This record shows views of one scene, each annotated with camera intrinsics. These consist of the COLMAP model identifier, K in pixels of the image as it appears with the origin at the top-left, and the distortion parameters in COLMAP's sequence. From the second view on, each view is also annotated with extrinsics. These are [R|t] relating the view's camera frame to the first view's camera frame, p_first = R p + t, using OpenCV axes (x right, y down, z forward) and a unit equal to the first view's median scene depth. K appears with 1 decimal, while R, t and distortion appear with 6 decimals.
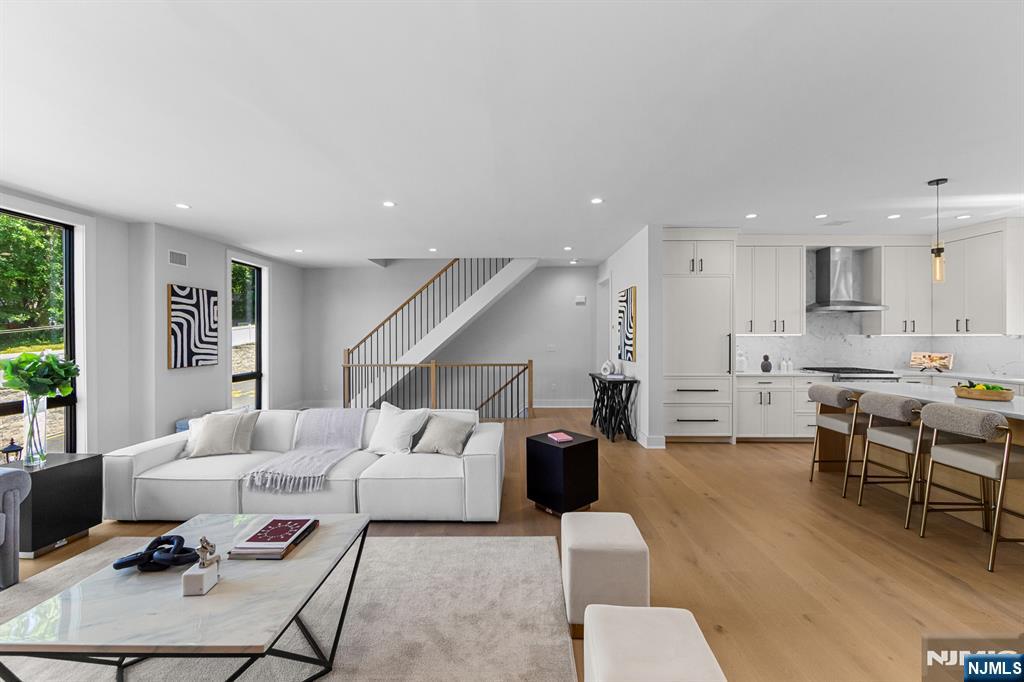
lens RADIAL K [[405.7, 0, 509.8], [0, 405.7, 336.5], [0, 0, 1]] dist [-0.003027, -0.000141]
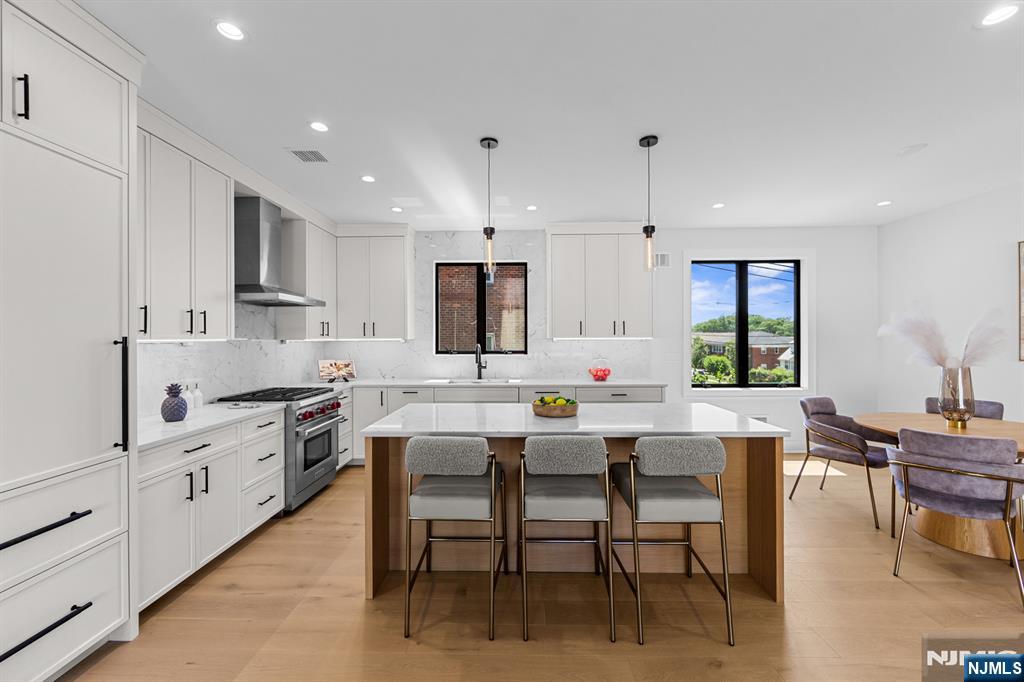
lens RADIAL K [[405.7, 0, 512.5], [0, 405.7, 338.9], [0, 0, 1]] dist [-0.003027, -0.000141]
pose [[0.010296, -0.001003, 0.999946, 0.182012], [0.006355, 0.999979, 0.000937, -0.003420], [-0.999927, 0.006345, 0.010302, 0.621626]]
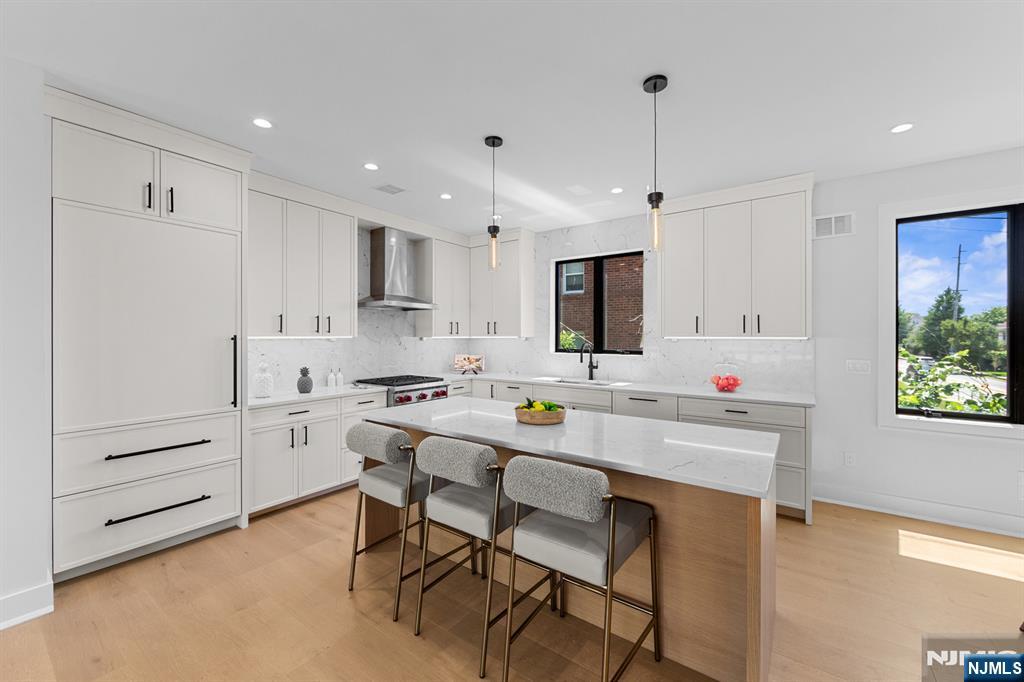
lens RADIAL K [[405.7, 0, 510.7], [0, 405.7, 337.1], [0, 0, 1]] dist [-0.003027, -0.000141]
pose [[0.579358, -0.001330, 0.815072, 0.289883], [0.001430, 0.999999, 0.000615, -0.004089], [-0.815072, 0.000809, 0.579360, 0.342462]]
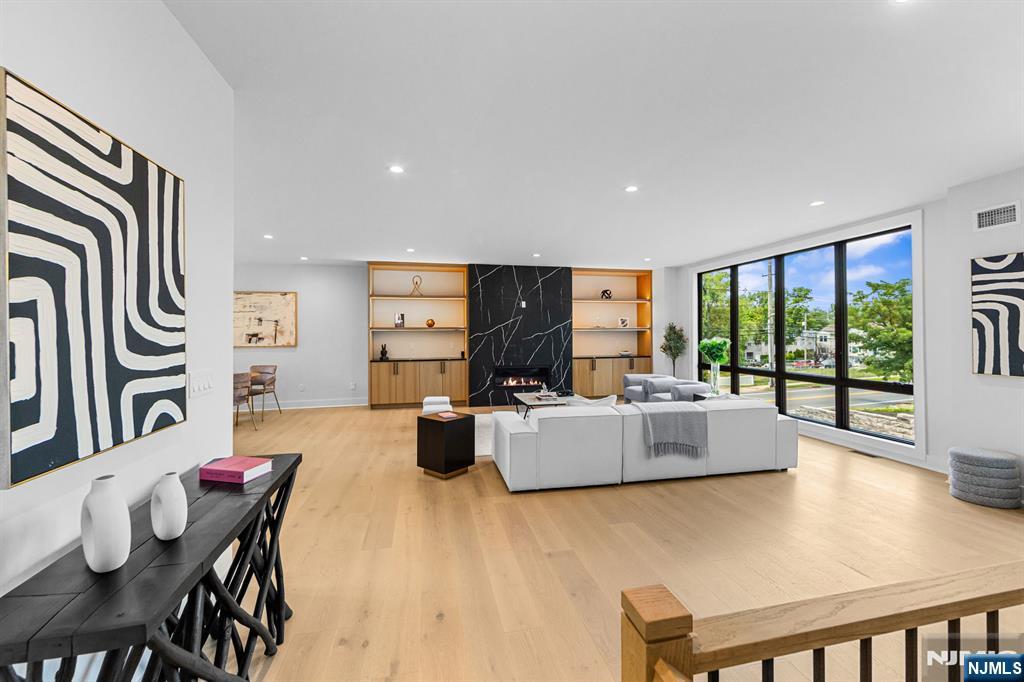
lens RADIAL K [[405.7, 0, 511.9], [0, 405.7, 332.2], [0, 0, 1]] dist [-0.003027, -0.000141]
pose [[-0.974513, 0.009546, -0.224128, 0.129180], [0.009843, 0.999952, -0.000205, -0.003605], [0.224115, -0.002405, -0.974560, 1.382698]]
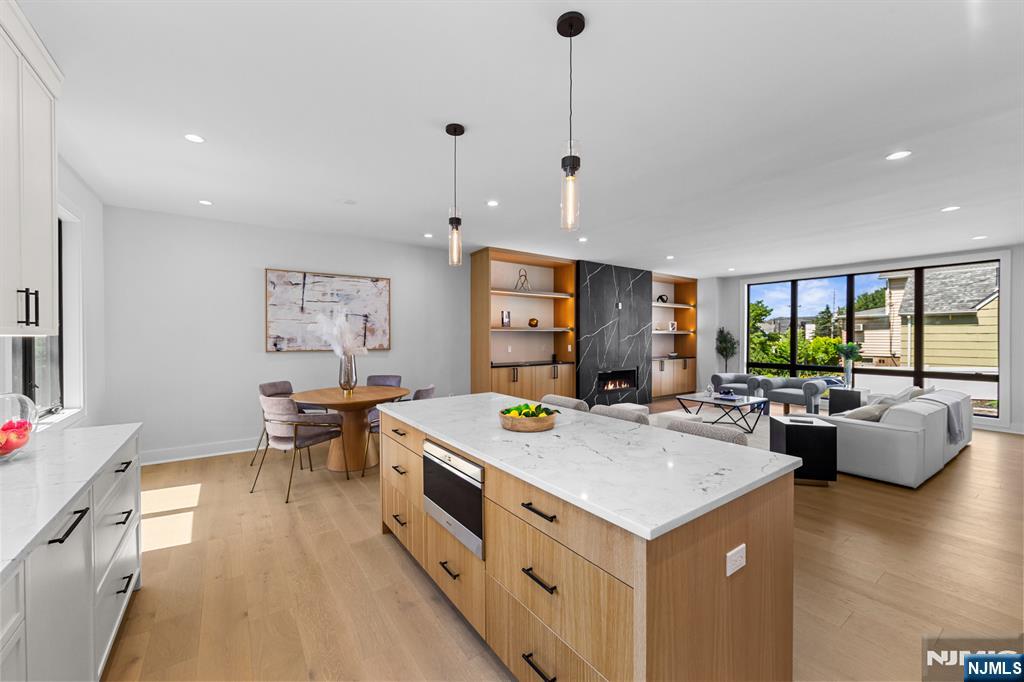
lens RADIAL K [[405.7, 0, 511.6], [0, 405.7, 338.8], [0, 0, 1]] dist [-0.003027, -0.000141]
pose [[-0.810377, 0.006083, -0.585877, 0.923729], [-0.000178, 0.999944, 0.010628, -0.002143], [0.585908, 0.008717, -0.810331, 0.895655]]
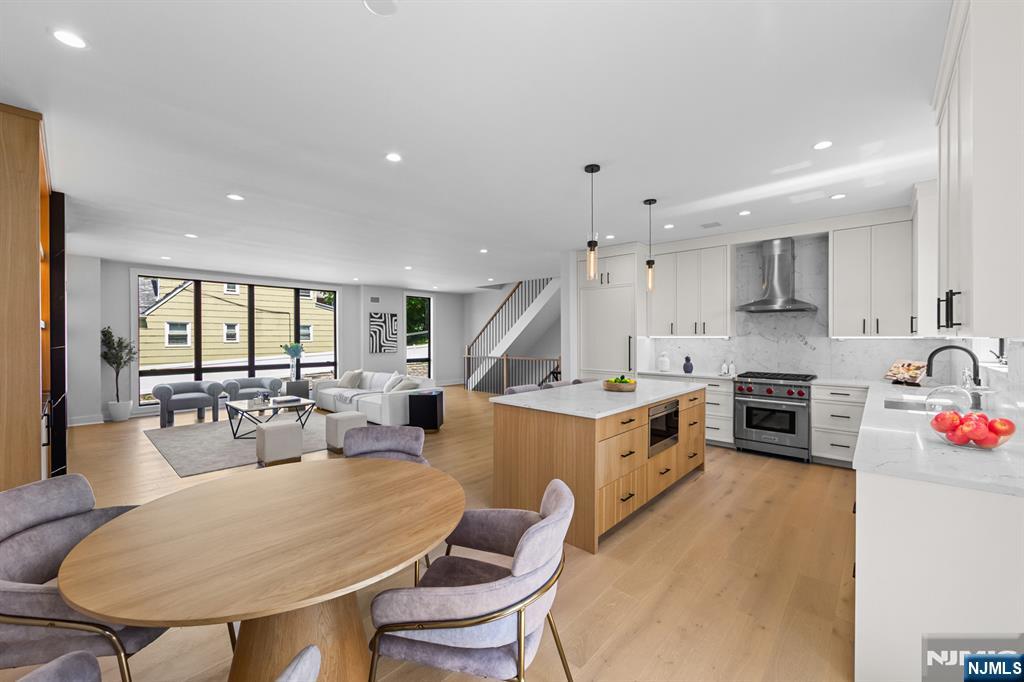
lens RADIAL K [[405.7, 0, 510.9], [0, 405.7, 338.5], [0, 0, 1]] dist [-0.003027, -0.000141]
pose [[0.744591, 0.003031, -0.667514, 1.000452], [-0.002411, 0.999995, 0.001851, -0.000545], [0.667516, 0.000231, 0.744595, -0.069155]]
